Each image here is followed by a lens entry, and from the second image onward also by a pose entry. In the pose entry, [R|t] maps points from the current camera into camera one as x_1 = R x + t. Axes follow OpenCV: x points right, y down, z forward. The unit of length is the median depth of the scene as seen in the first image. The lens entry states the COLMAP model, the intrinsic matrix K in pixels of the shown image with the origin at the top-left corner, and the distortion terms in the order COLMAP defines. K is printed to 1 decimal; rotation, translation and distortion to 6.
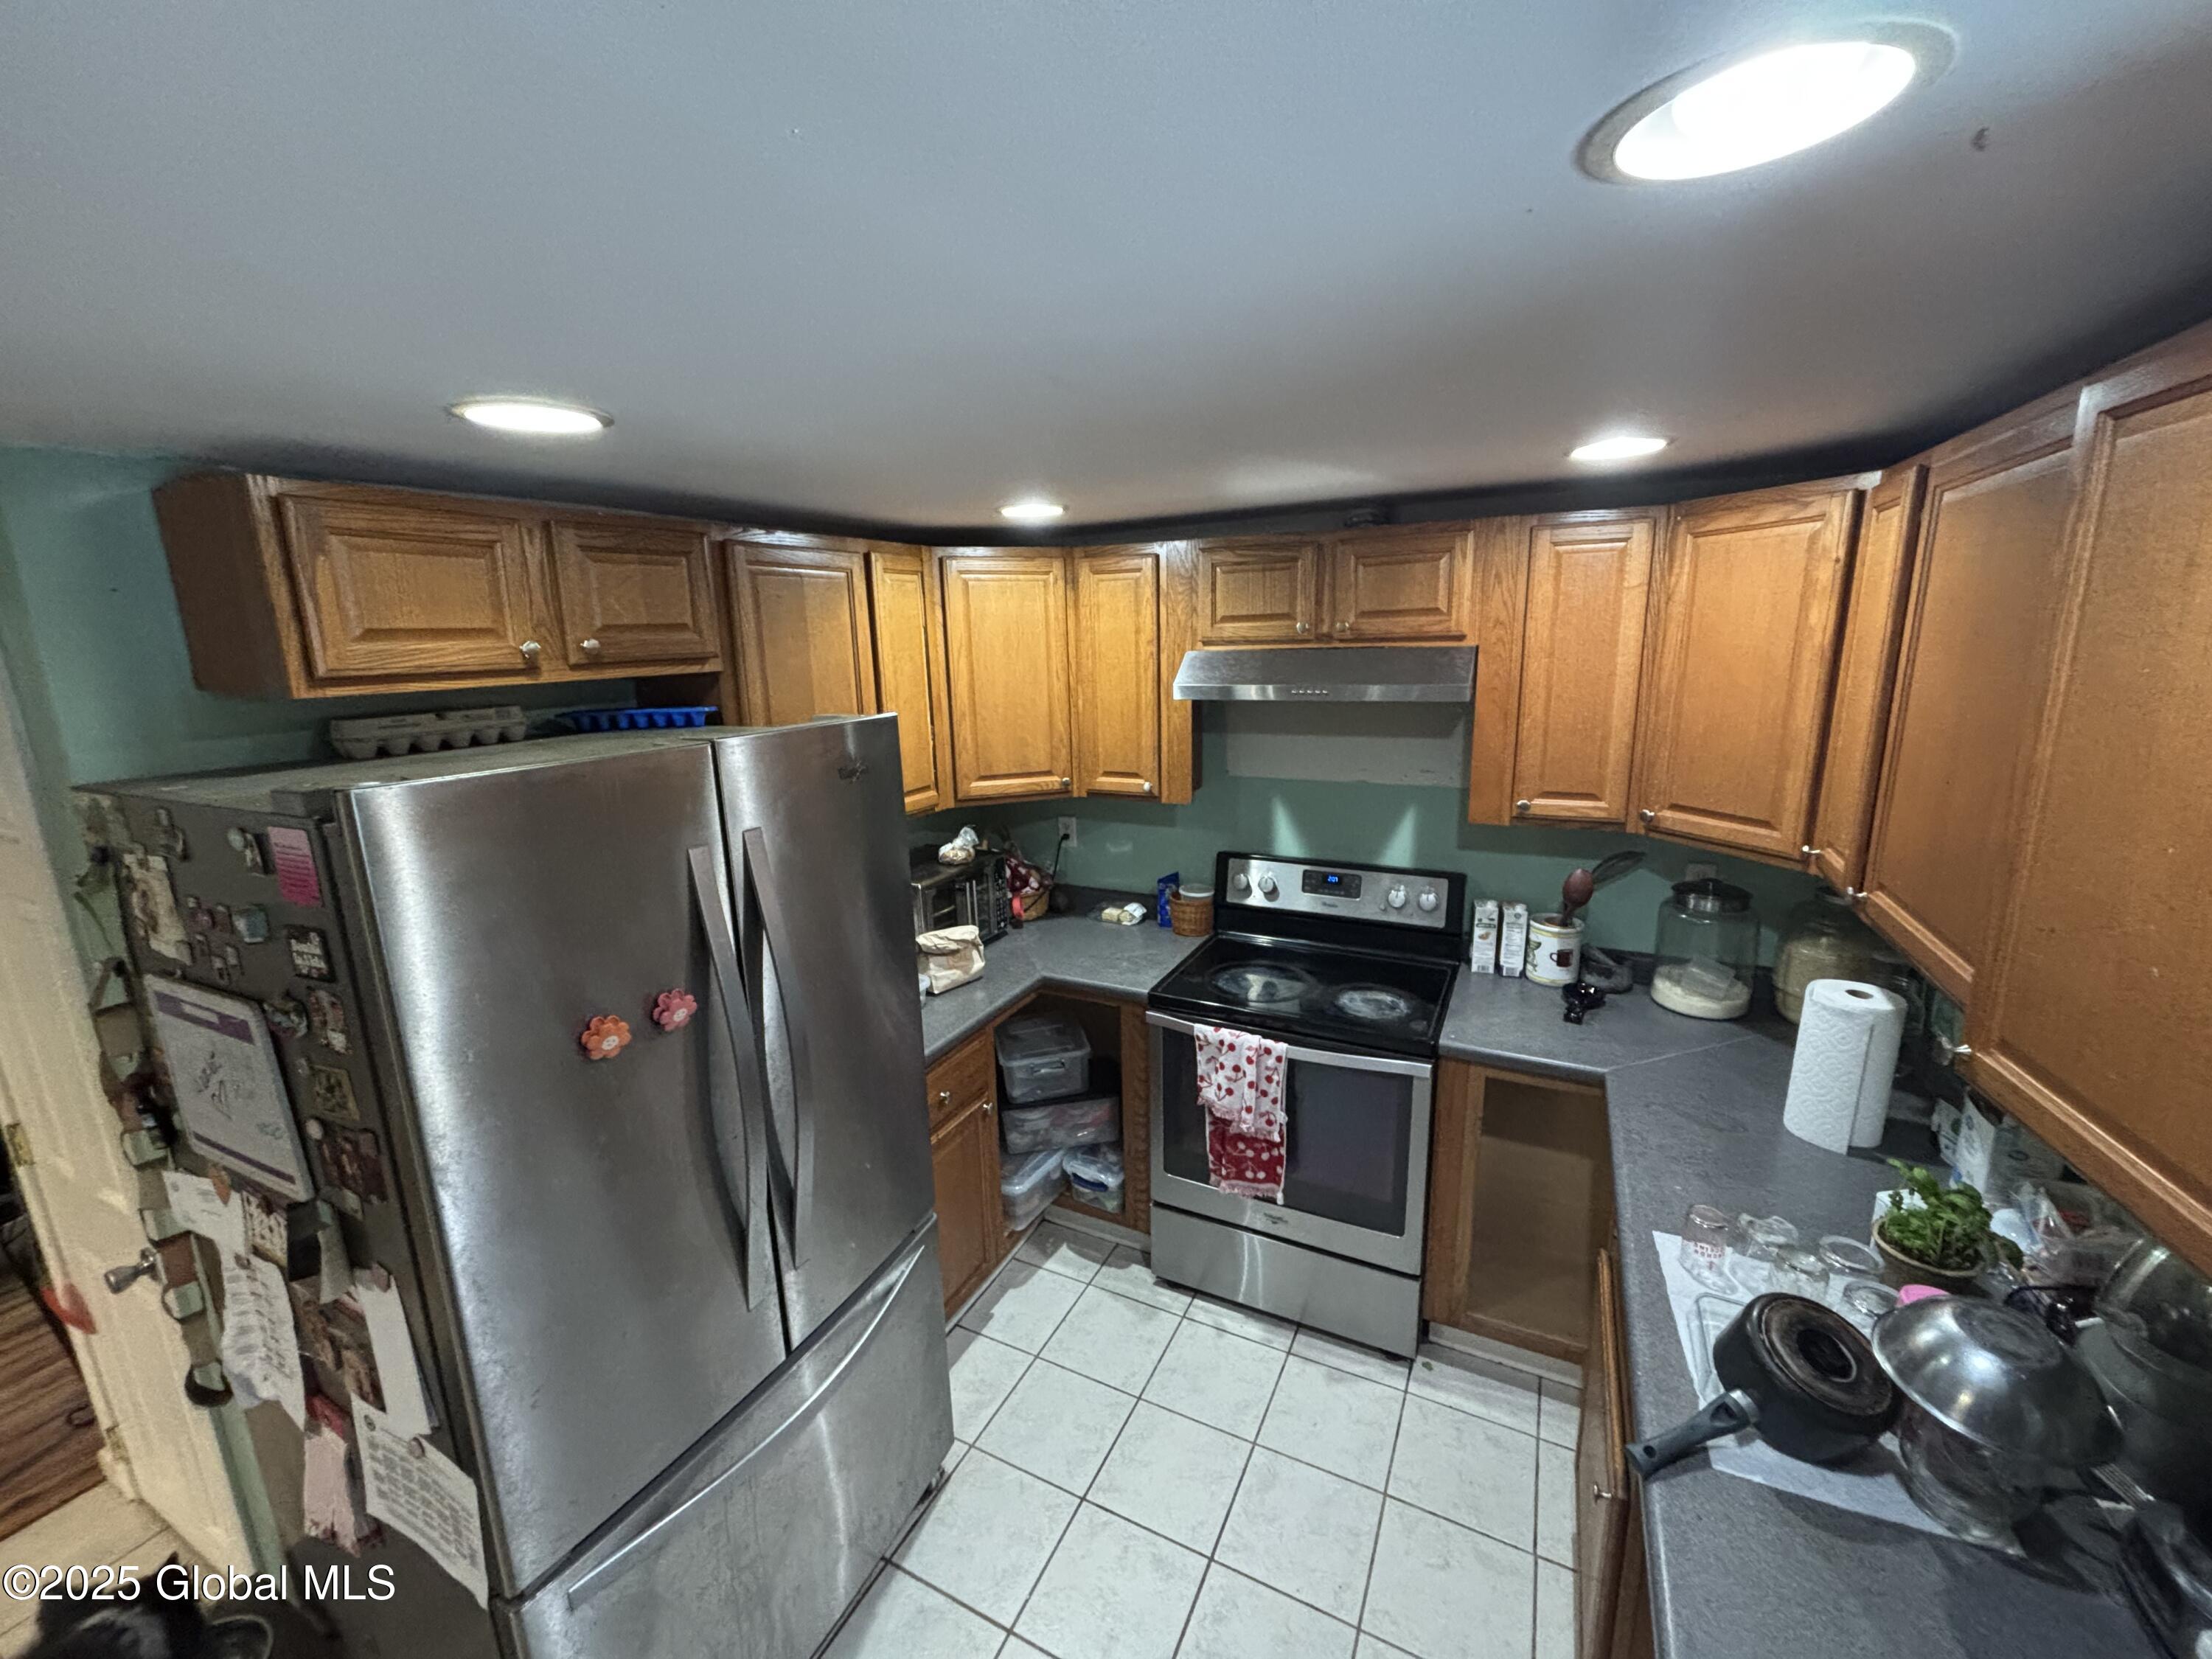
lens RADIAL K [[889.9, 0, 1099.8], [0, 889.9, 832.6], [0, 0, 1]] dist [0.000197, -0.001055]
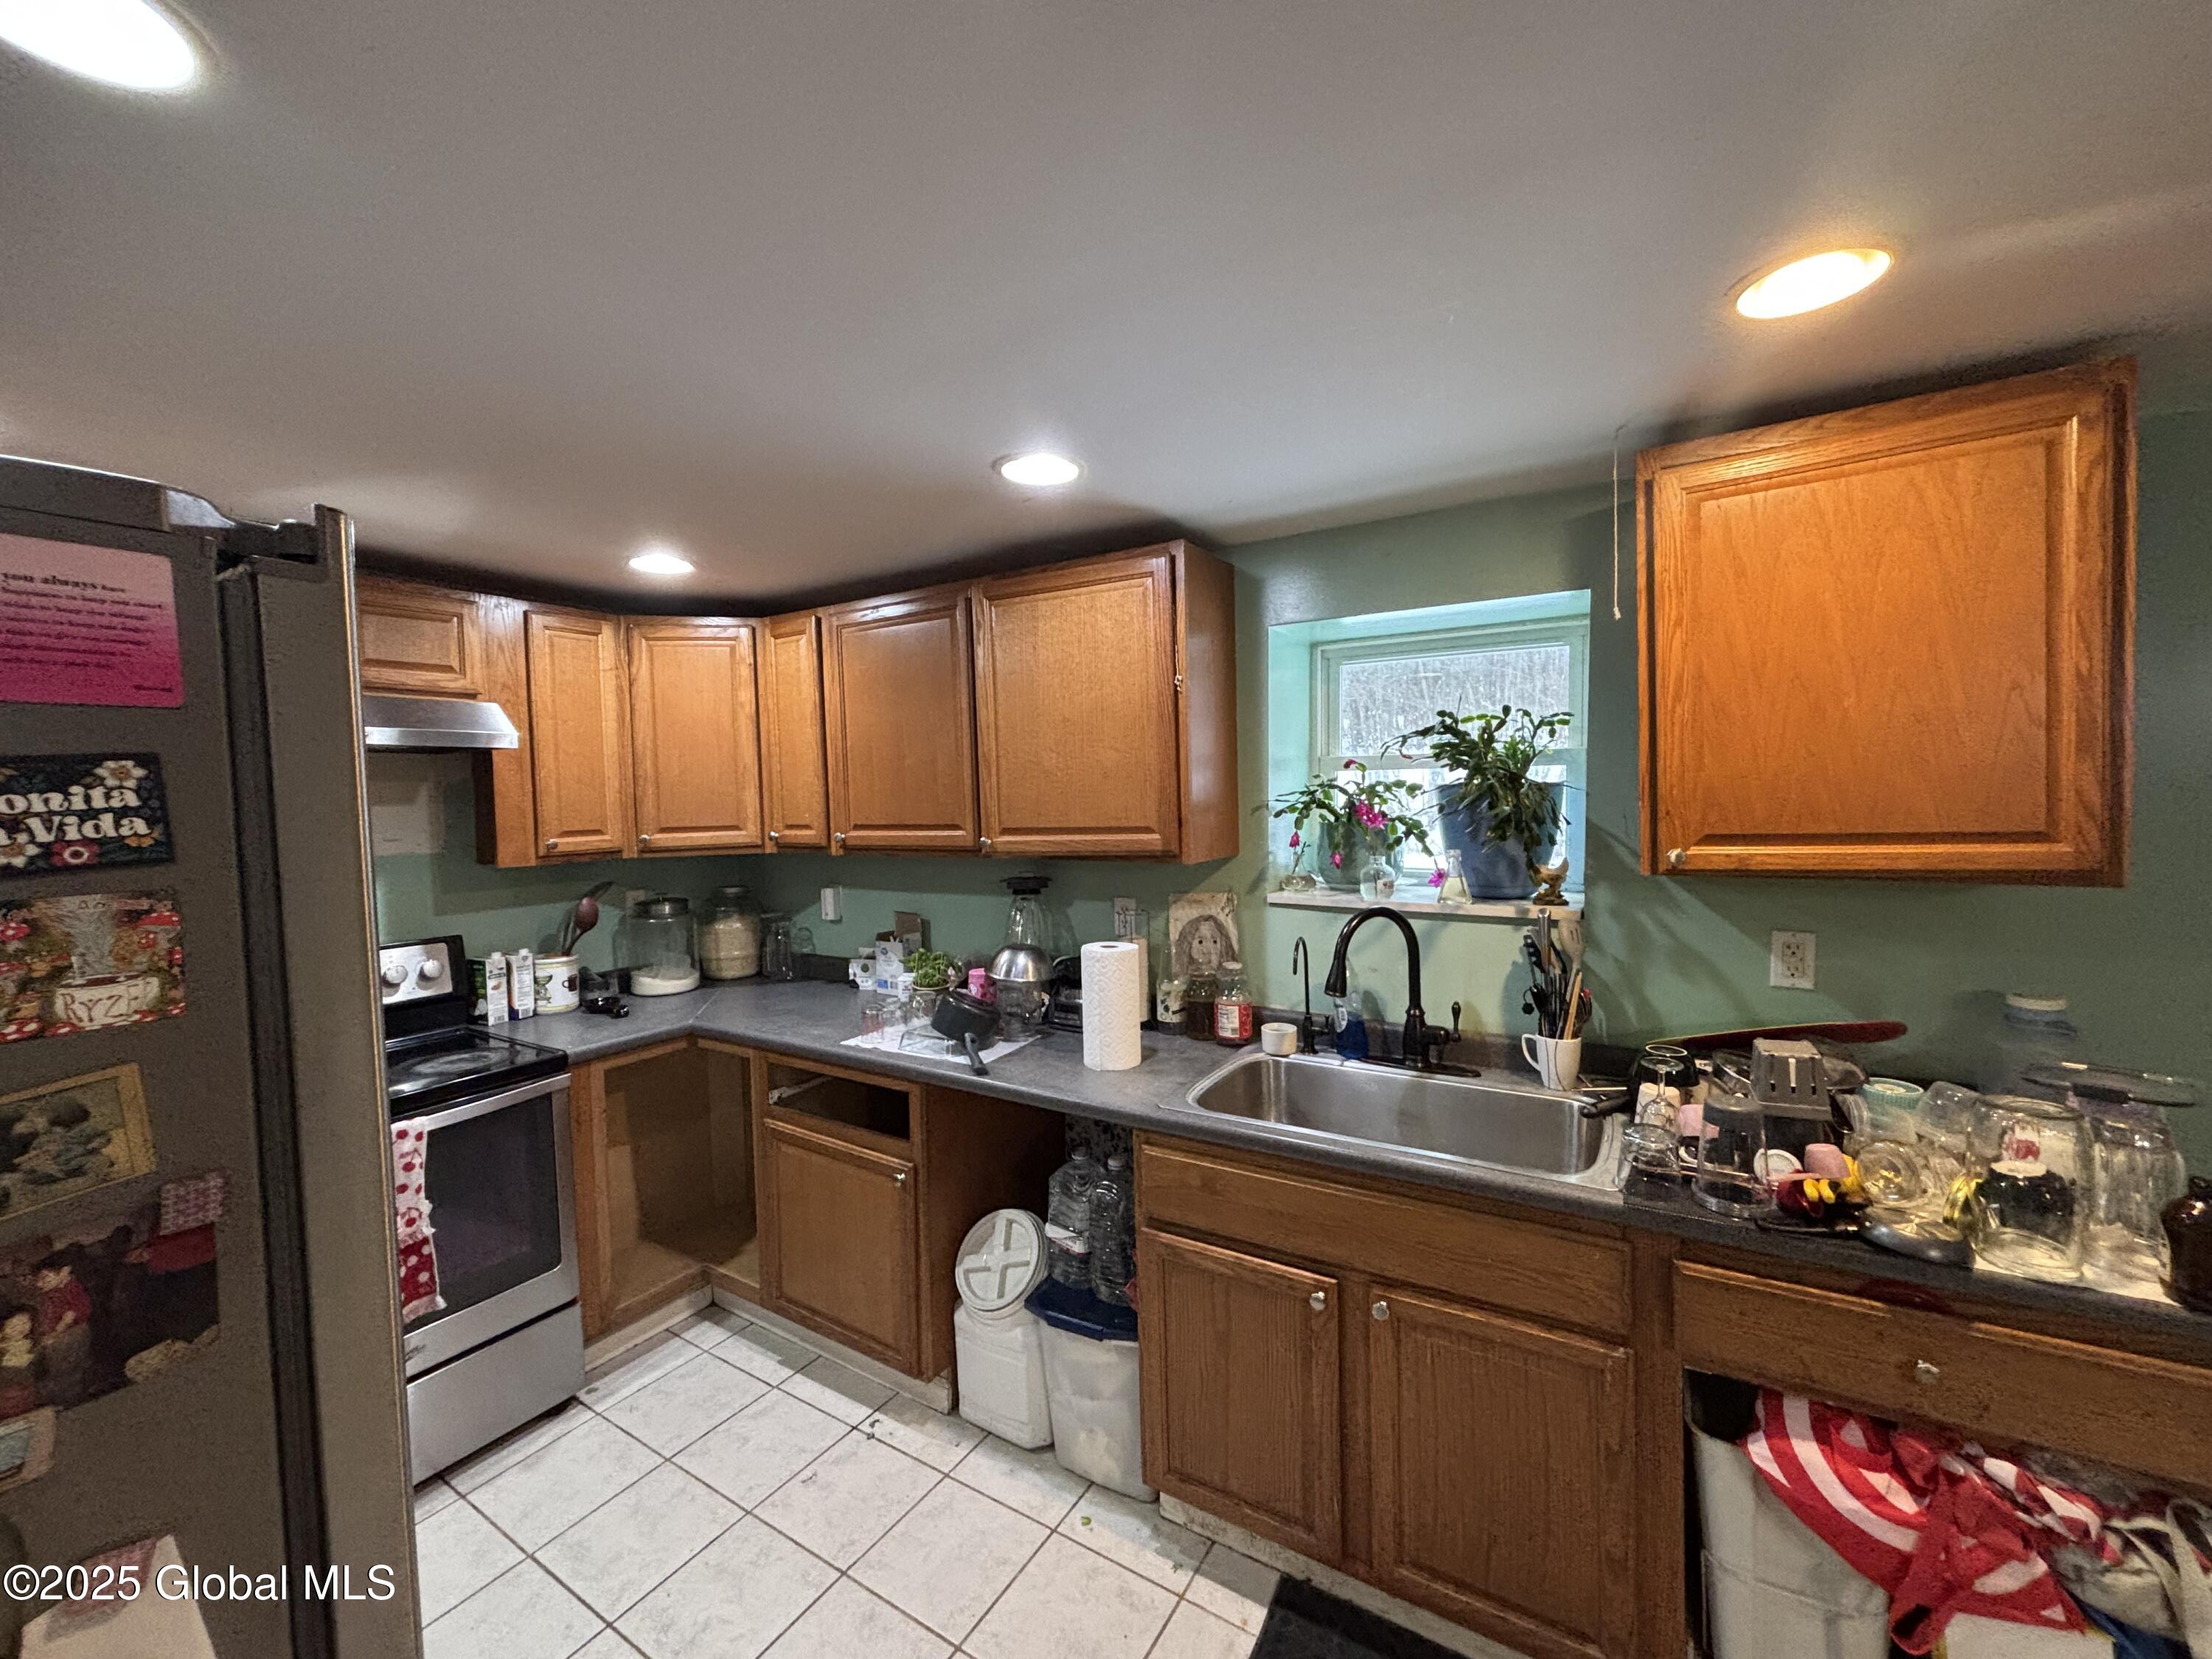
lens RADIAL K [[889.9, 0, 1104.5], [0, 889.9, 833.6], [0, 0, 1]] dist [0.000197, -0.001055]
pose [[0.089537, -0.021146, 0.995759, -0.566507], [0.241369, 0.970433, -0.001095, 0.121492], [-0.966294, 0.240443, 0.091994, 0.183266]]
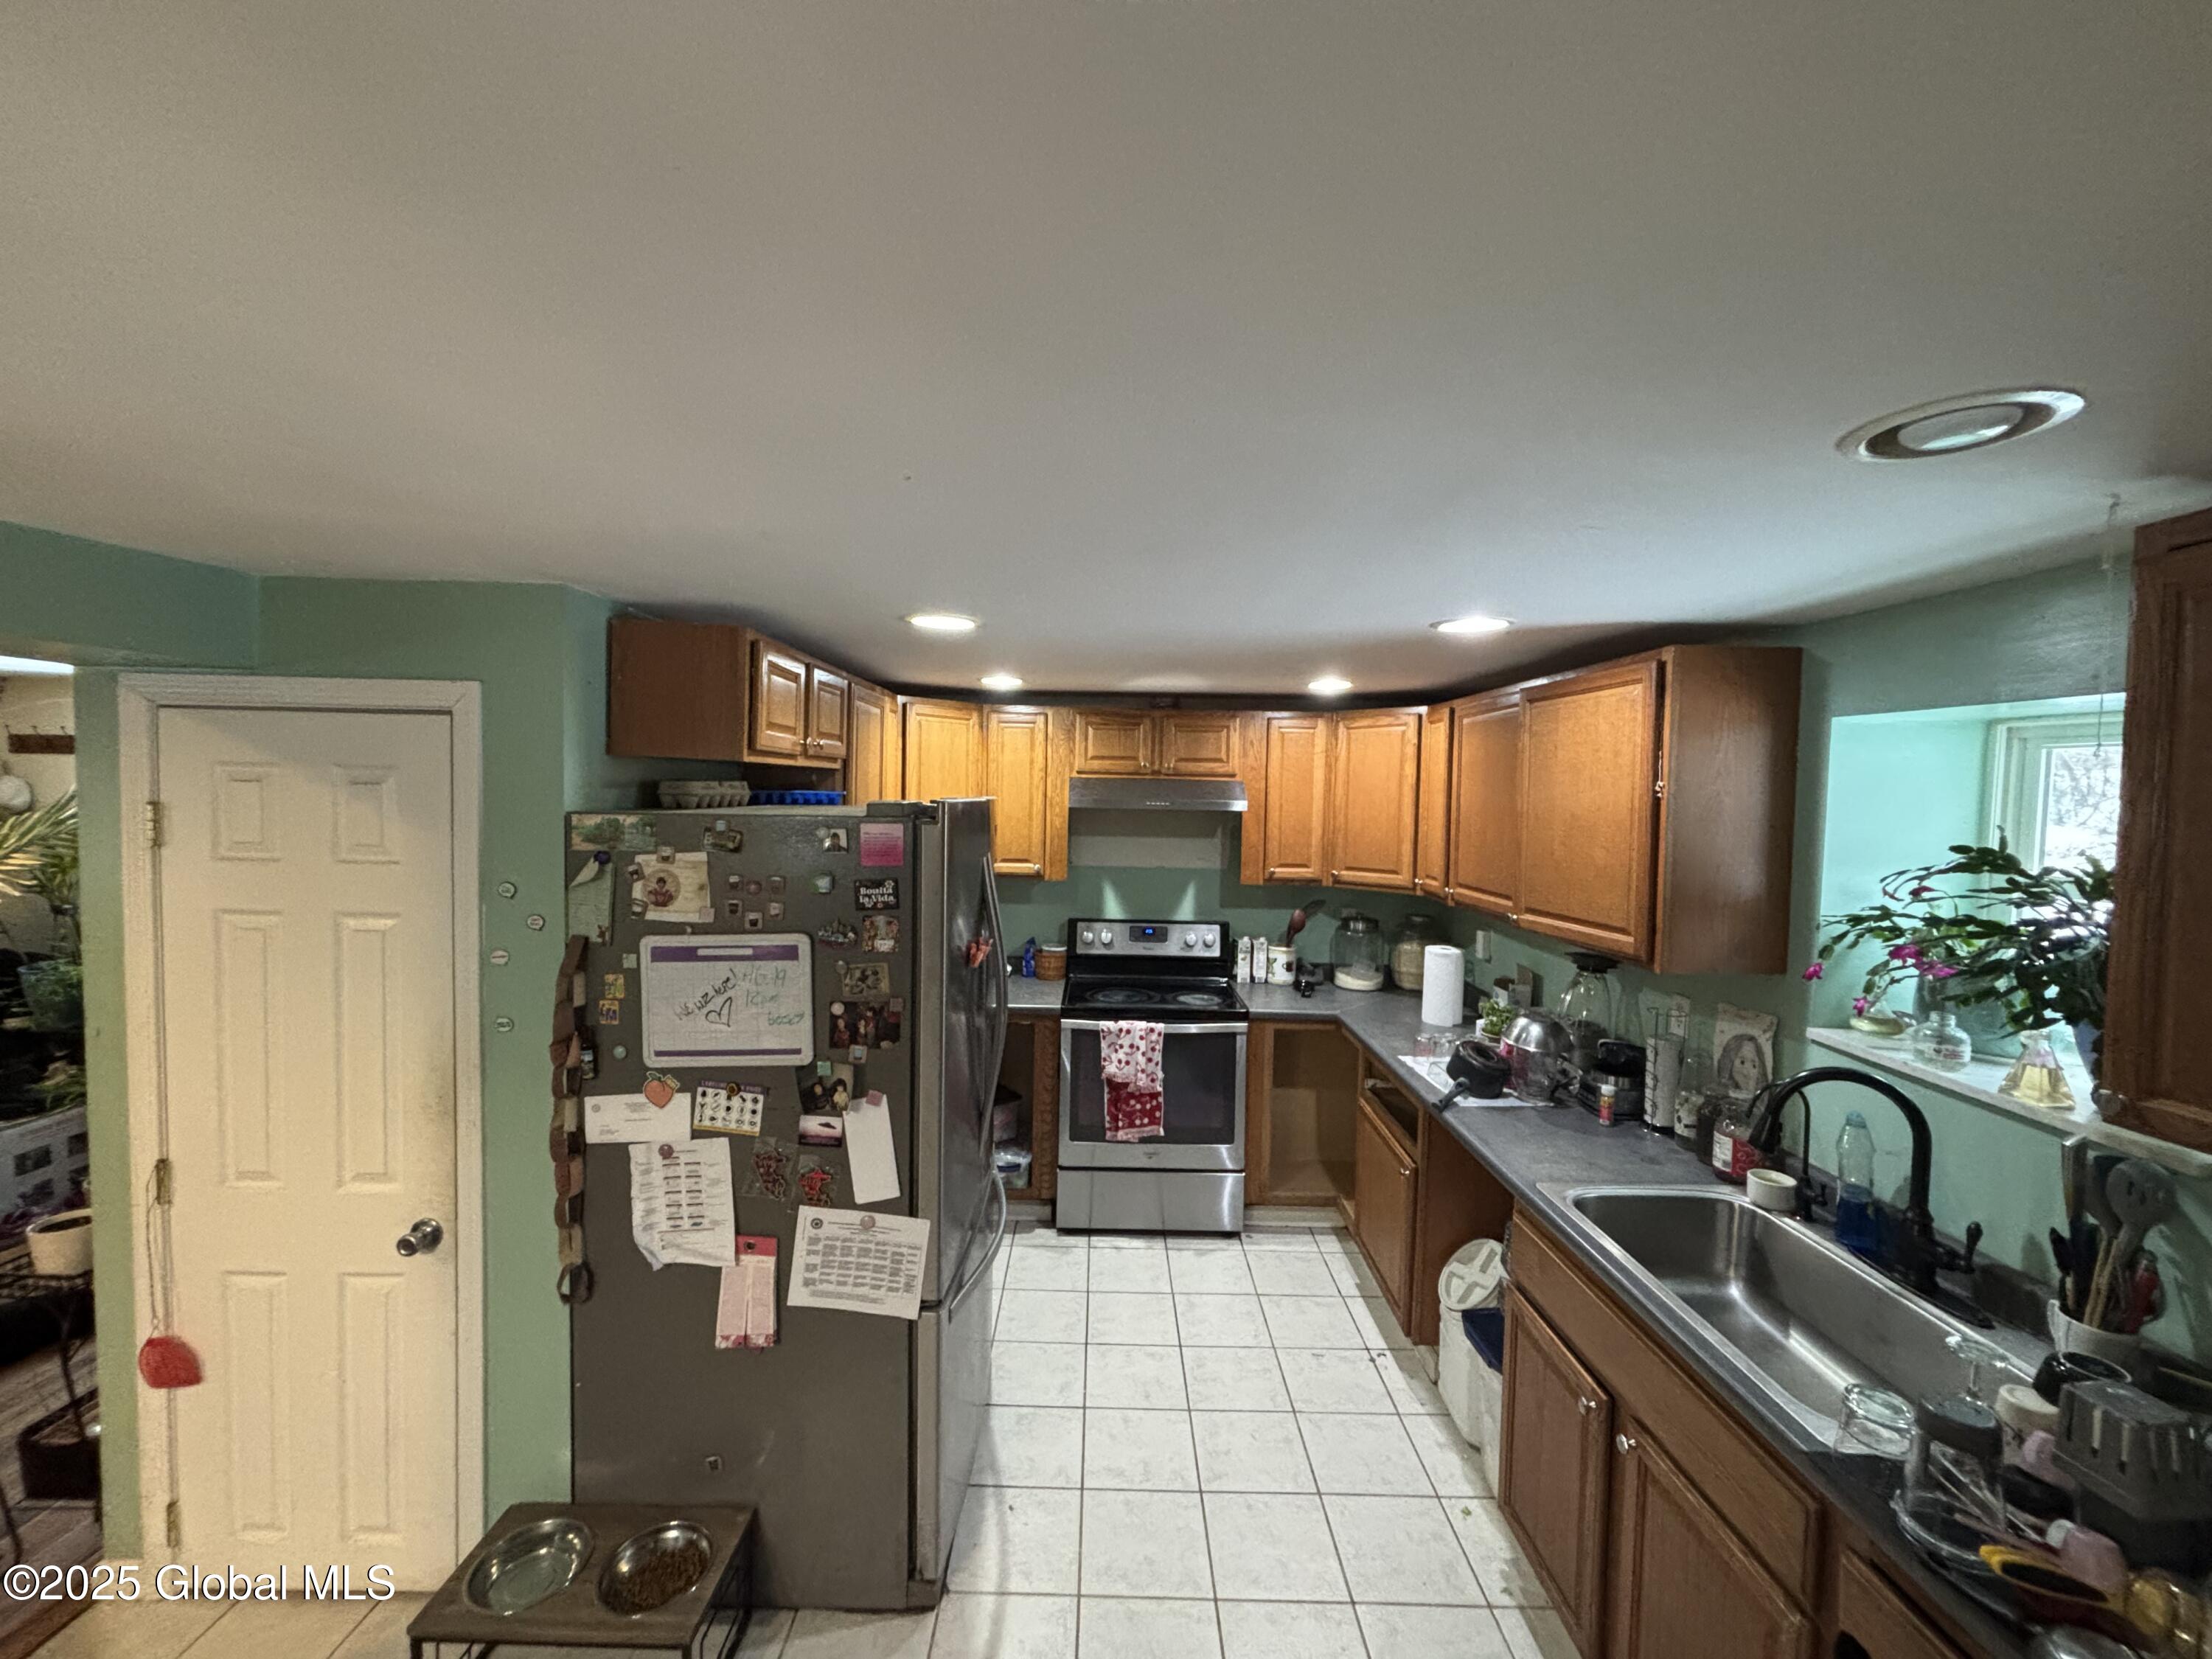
lens RADIAL K [[889.9, 0, 1099.7], [0, 889.9, 829.4], [0, 0, 1]] dist [0.000197, -0.001055]
pose [[0.890469, 0.023863, 0.454419, -0.567722], [0.057736, 0.984628, -0.164846, 0.143176], [-0.451367, 0.173026, 0.875403, -0.349489]]
